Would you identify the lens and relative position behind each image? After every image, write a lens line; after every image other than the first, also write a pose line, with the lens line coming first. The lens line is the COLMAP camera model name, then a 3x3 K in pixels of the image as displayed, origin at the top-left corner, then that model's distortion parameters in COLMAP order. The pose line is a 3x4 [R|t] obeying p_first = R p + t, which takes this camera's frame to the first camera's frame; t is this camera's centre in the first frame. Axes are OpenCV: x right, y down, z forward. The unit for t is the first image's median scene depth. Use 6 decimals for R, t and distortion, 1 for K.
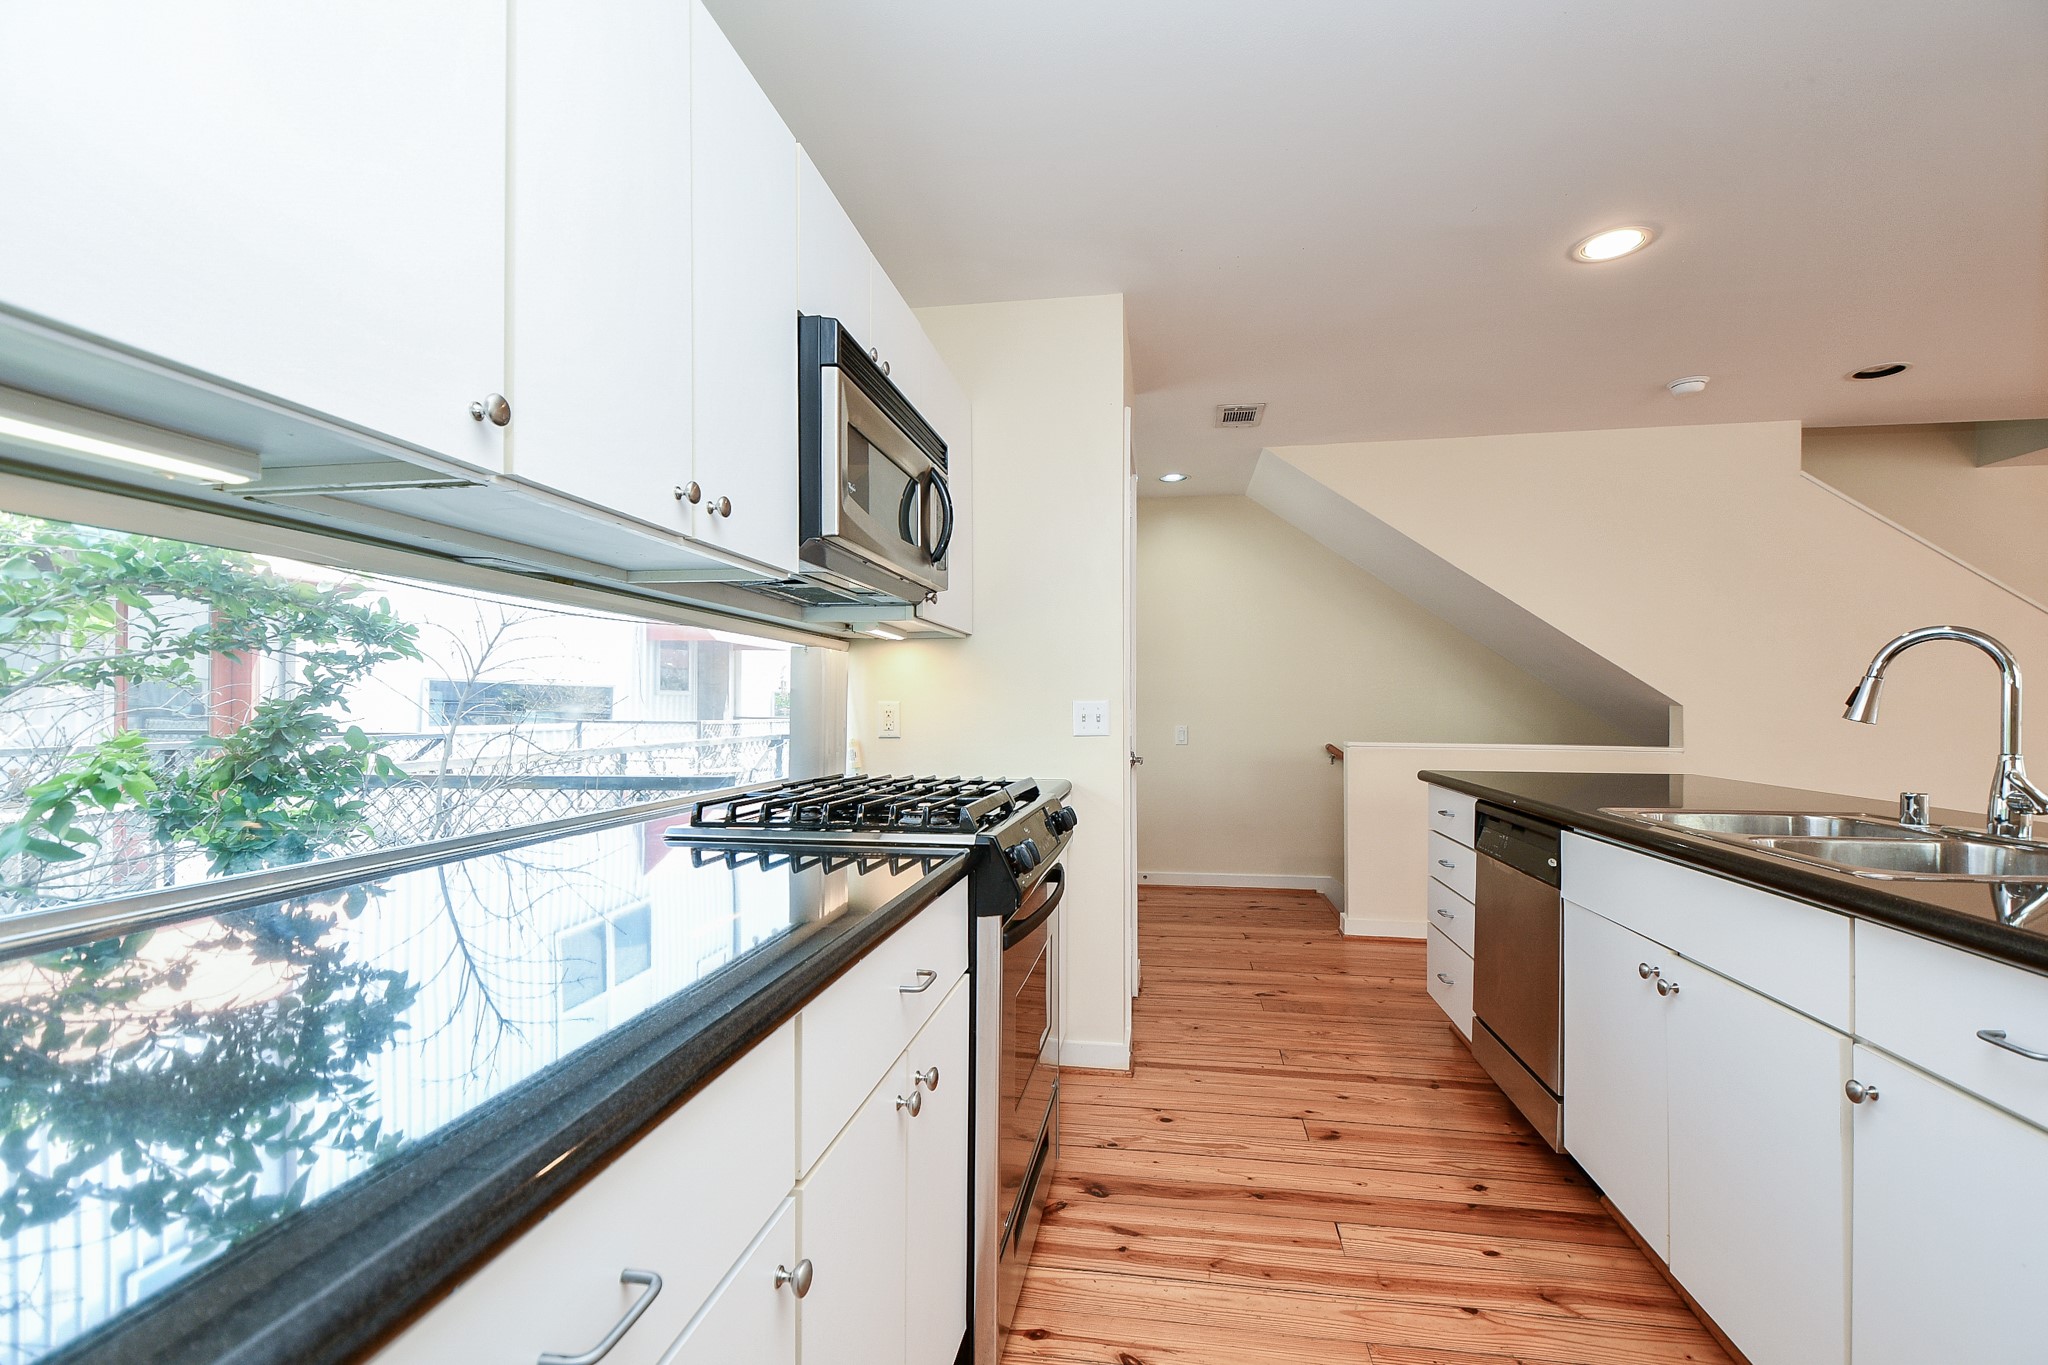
lens RADIAL K [[902.0, 0, 1037.9], [0, 902.0, 698.3], [0, 0, 1]] dist [0.019202, -0.017618]
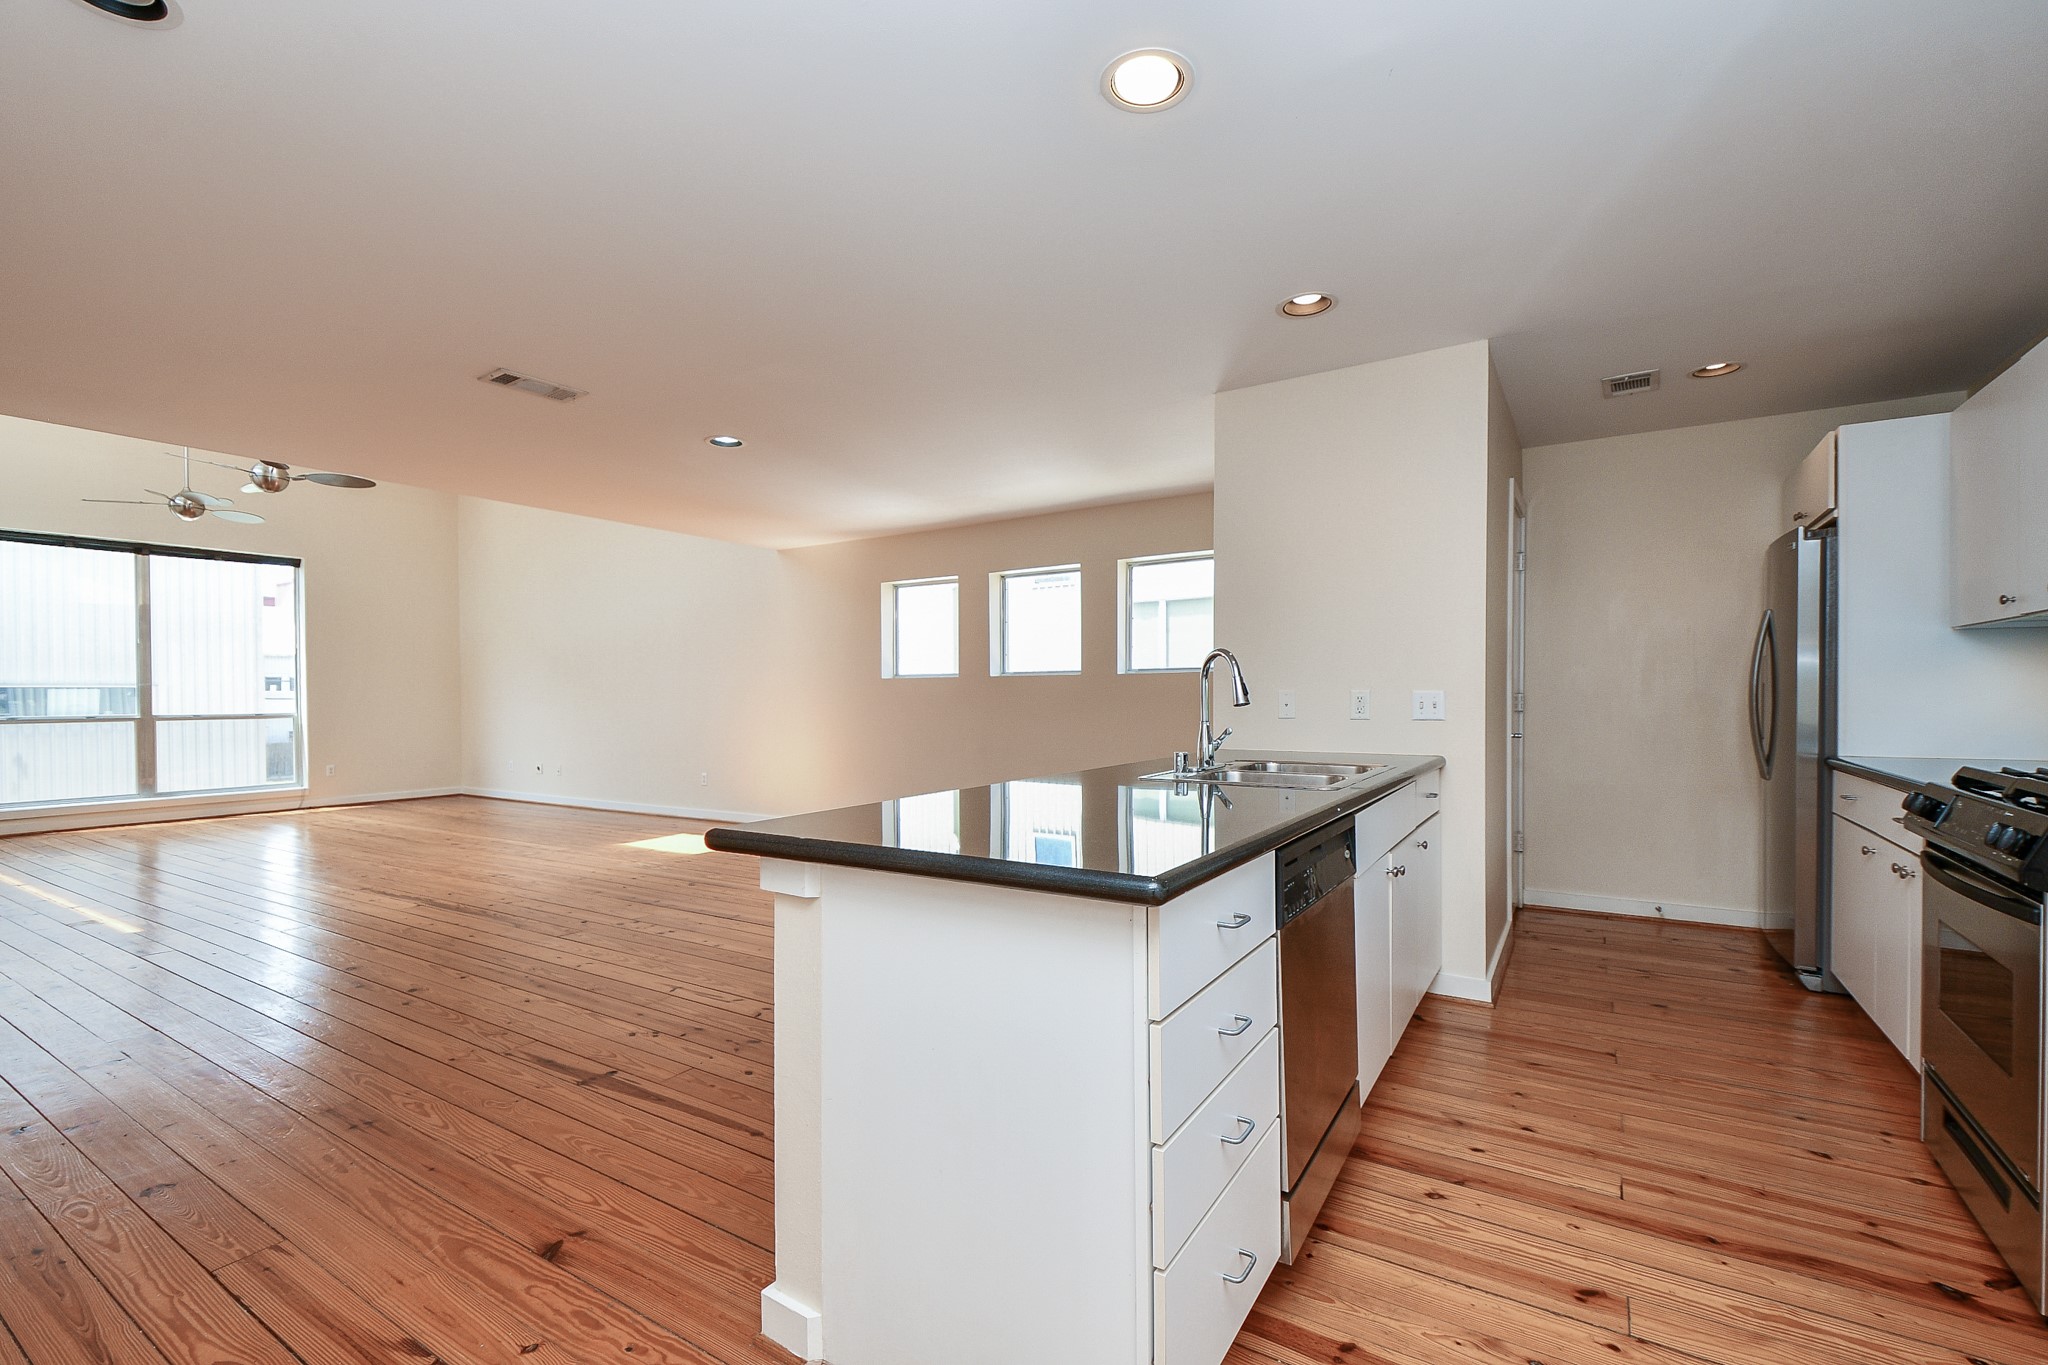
lens RADIAL K [[902.0, 0, 1037.9], [0, 902.0, 698.3], [0, 0, 1]] dist [0.019202, -0.017618]
pose [[-0.918189, 0.001017, 0.396141, 0.440249], [0.005074, 0.999945, 0.009193, 0.005237], [-0.396110, 0.010451, -0.918143, 1.825983]]
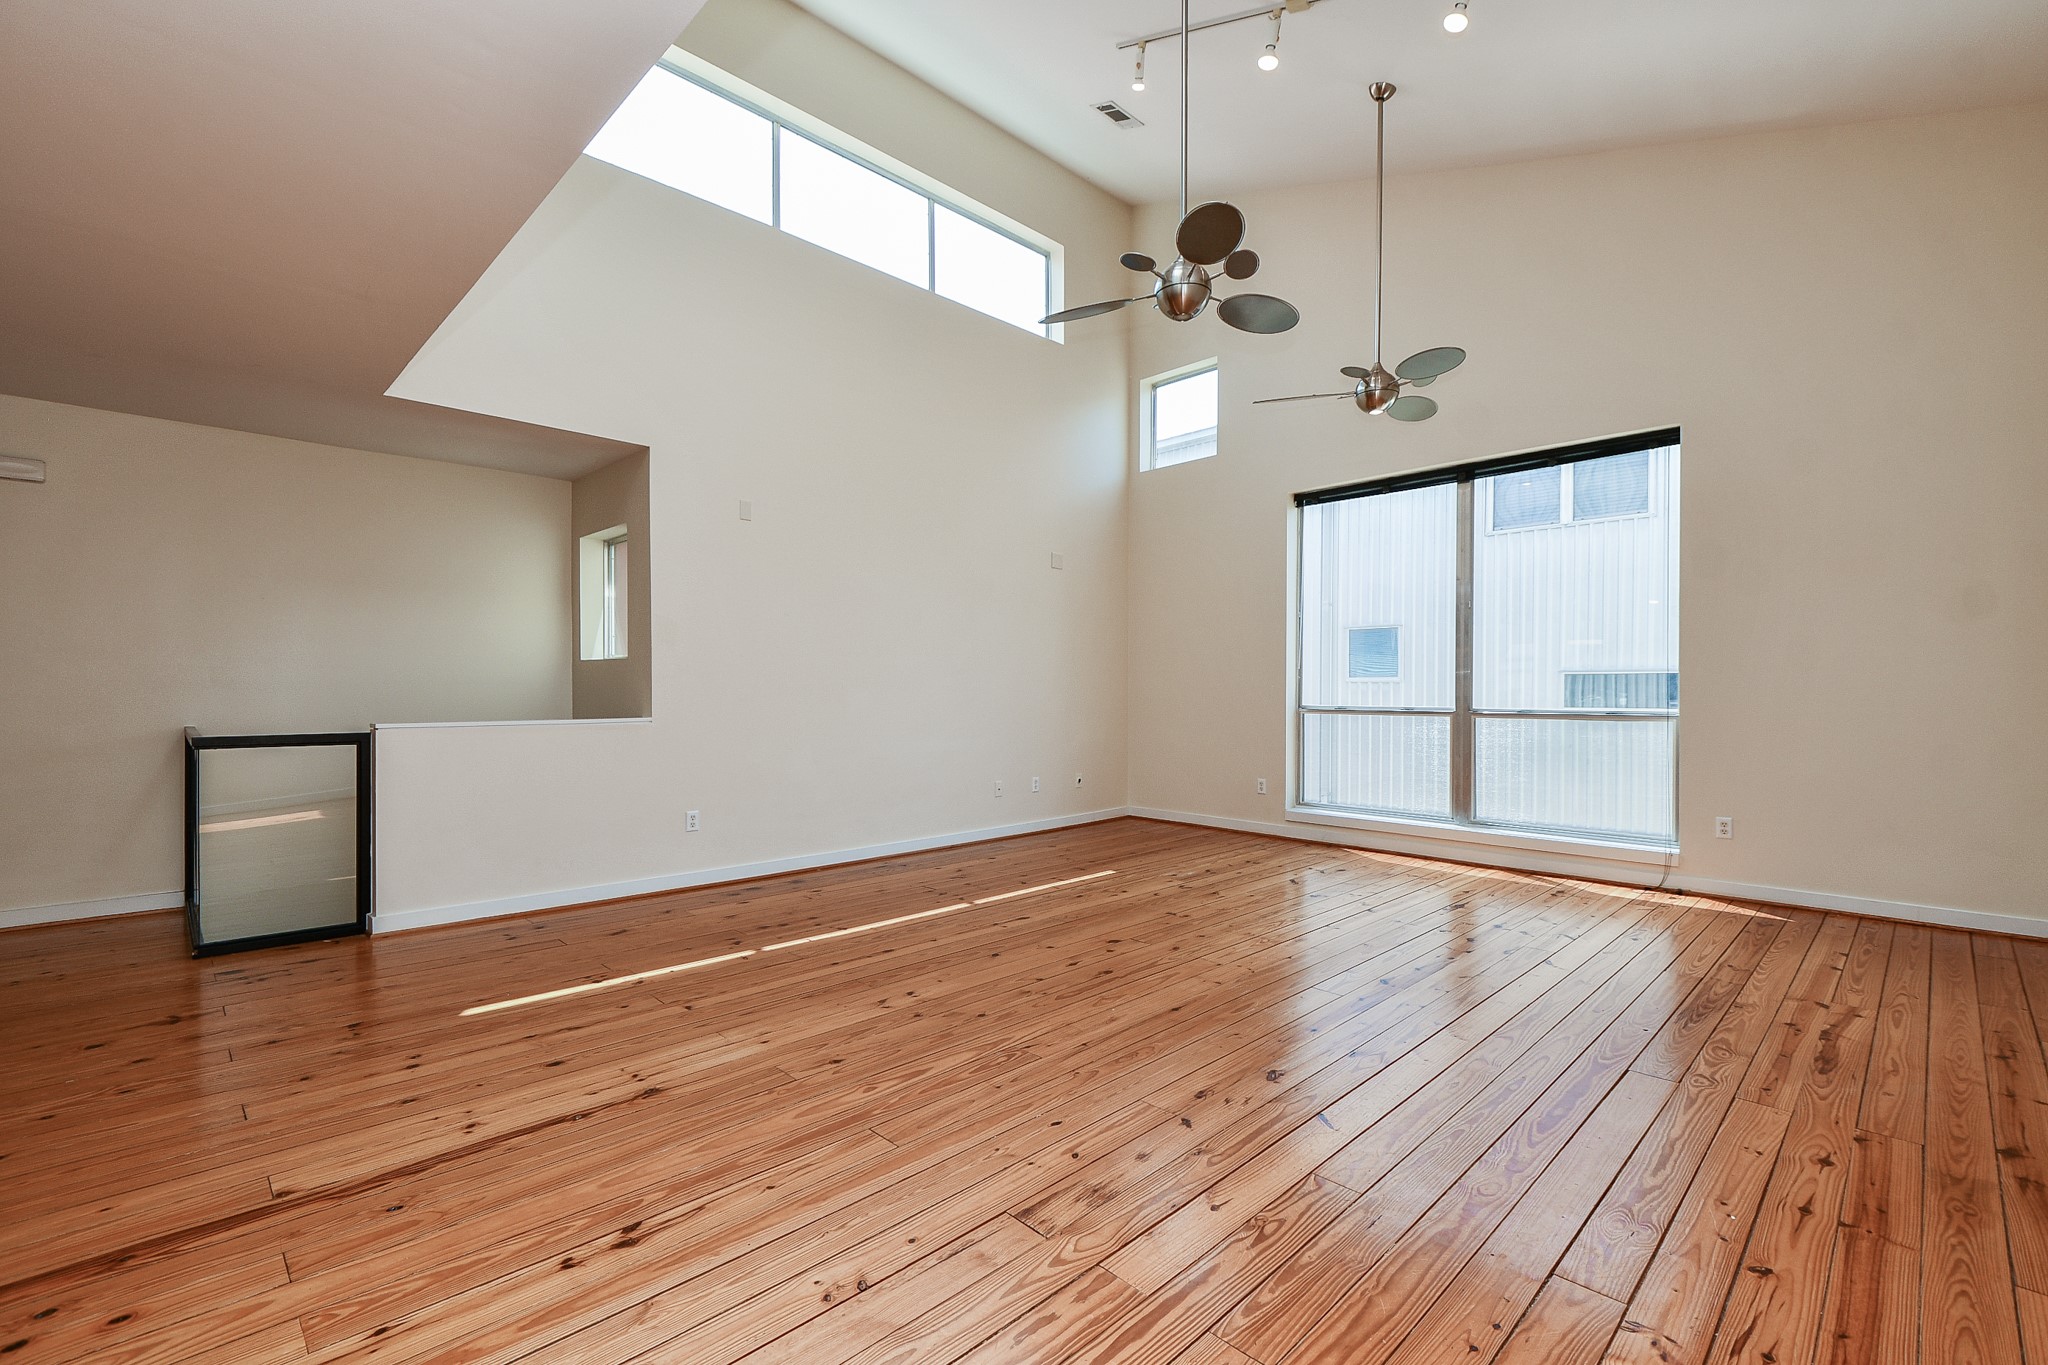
lens RADIAL K [[886.4, 0, 1030.2], [0, 886.4, 693.7], [0, 0, 1]] dist [0.035618, -0.016712]
pose [[0.608268, -0.005182, 0.793715, 2.314242], [0.002407, 0.999986, 0.004684, 0.030619], [-0.793728, -0.000938, 0.608272, -0.540634]]
